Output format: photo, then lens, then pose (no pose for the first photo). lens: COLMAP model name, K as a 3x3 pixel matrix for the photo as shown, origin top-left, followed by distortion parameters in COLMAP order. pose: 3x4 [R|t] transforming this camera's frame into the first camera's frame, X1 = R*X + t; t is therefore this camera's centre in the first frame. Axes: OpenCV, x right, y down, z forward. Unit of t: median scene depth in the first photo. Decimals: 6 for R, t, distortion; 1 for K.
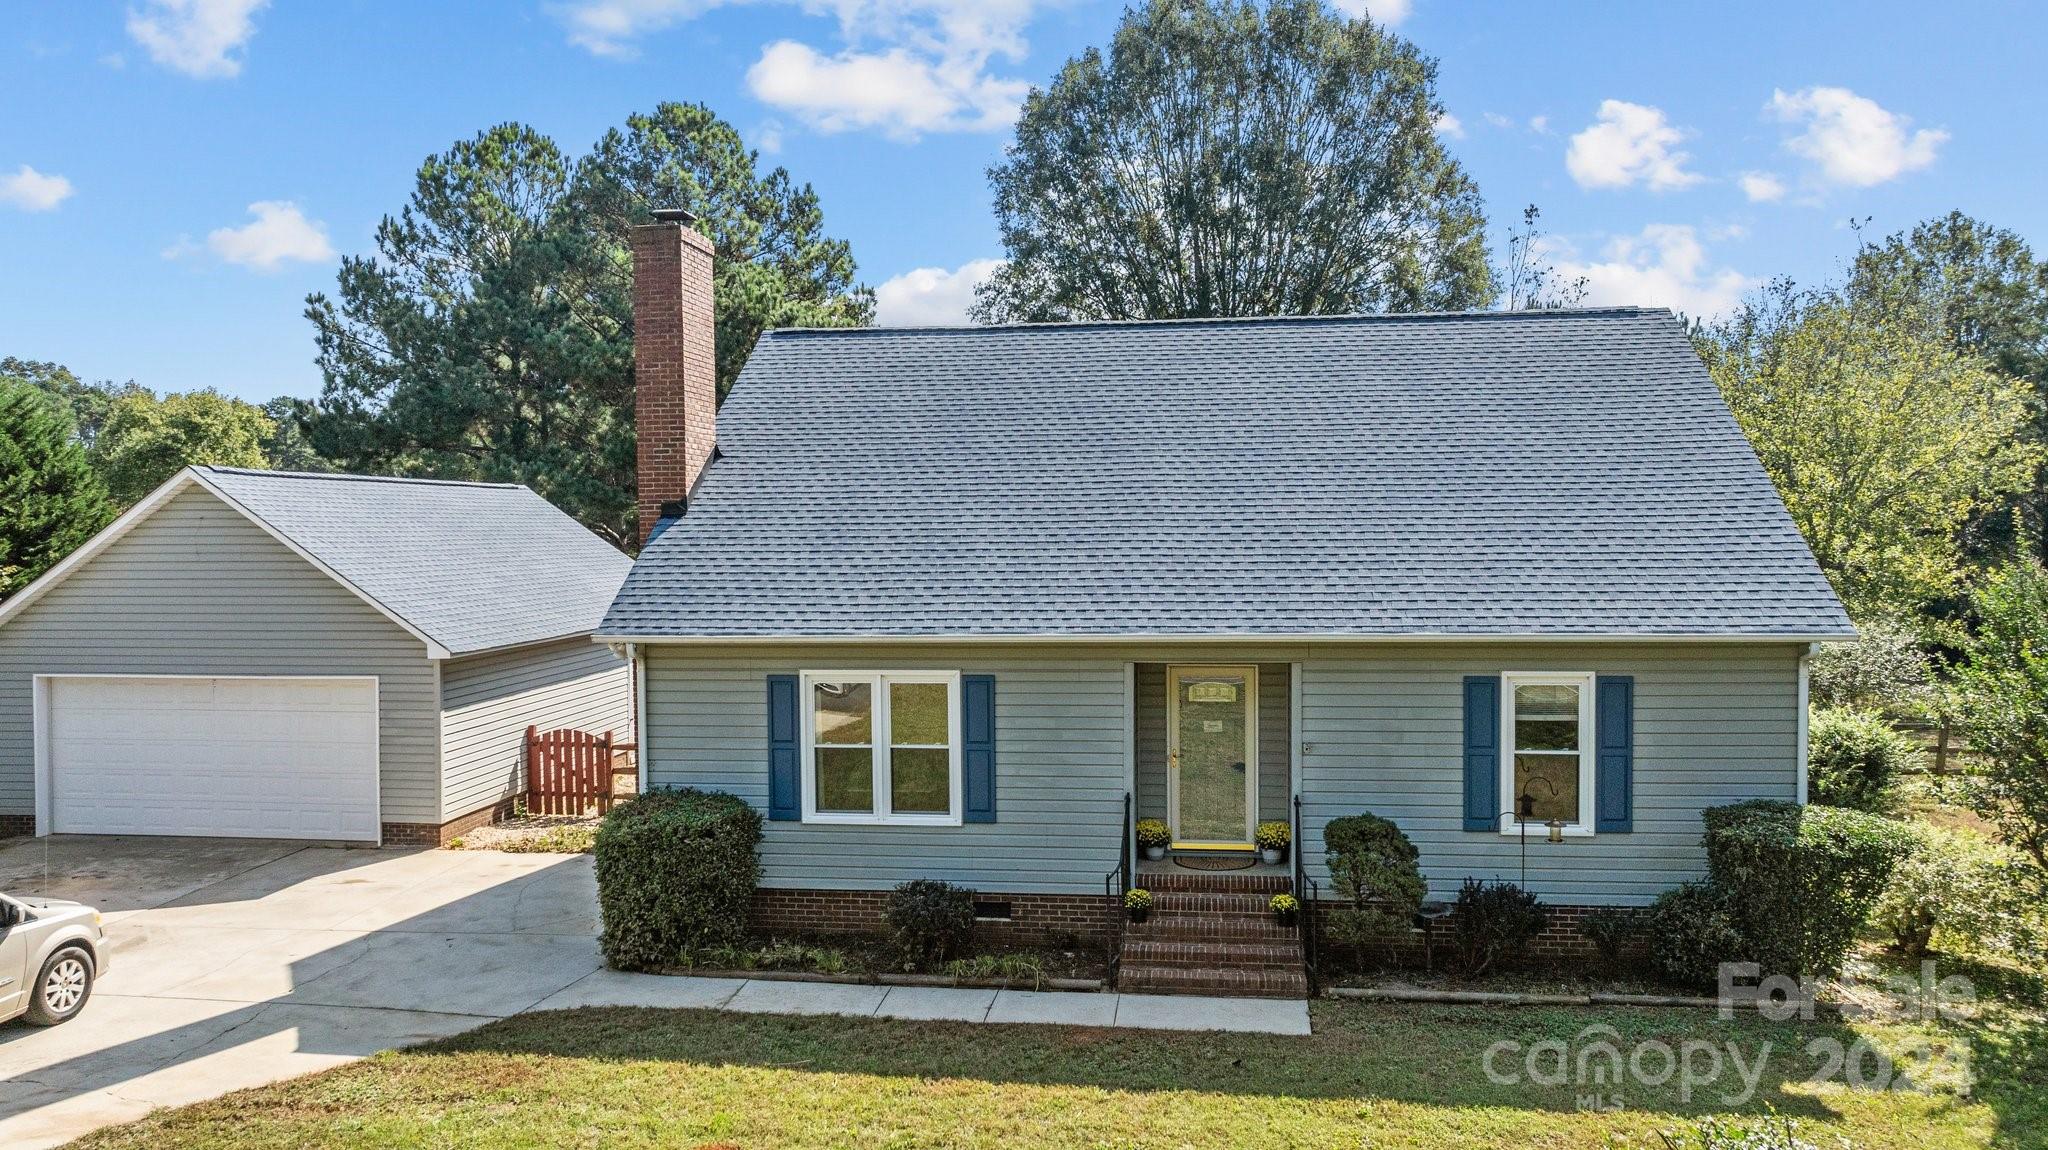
lens RADIAL K [[1397.1, 0, 1080.5], [0, 1397.1, 569.8], [0, 0, 1]] dist [-0.025023, 0.021767]
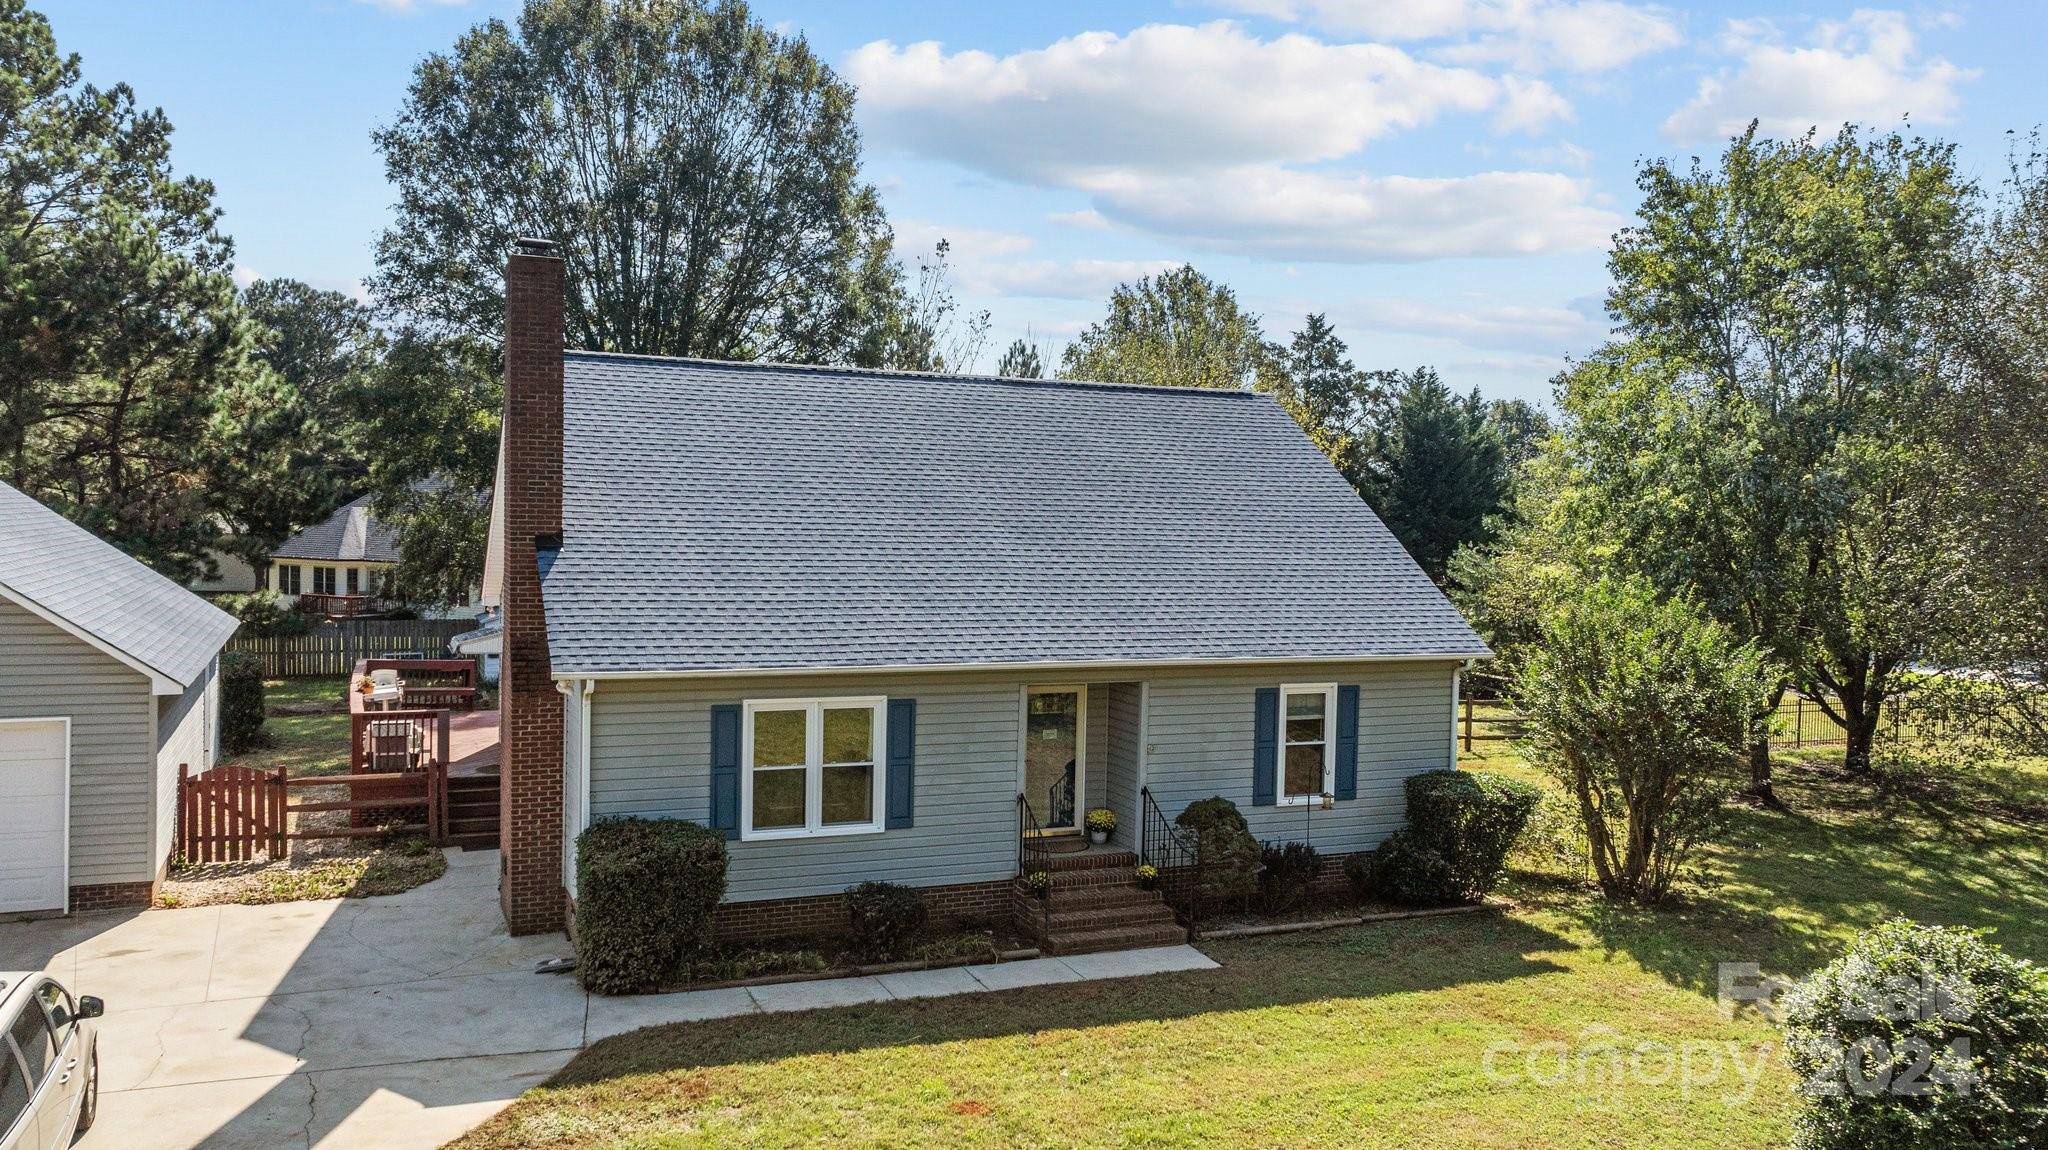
lens RADIAL K [[1397.1, 0, 1080.5], [0, 1397.1, 569.8], [0, 0, 1]] dist [-0.025023, 0.021767]
pose [[0.874037, 0.012259, 0.485704, -0.513240], [-0.016692, 0.999849, 0.004802, -0.039512], [-0.485572, -0.012305, 0.874110, -0.072233]]
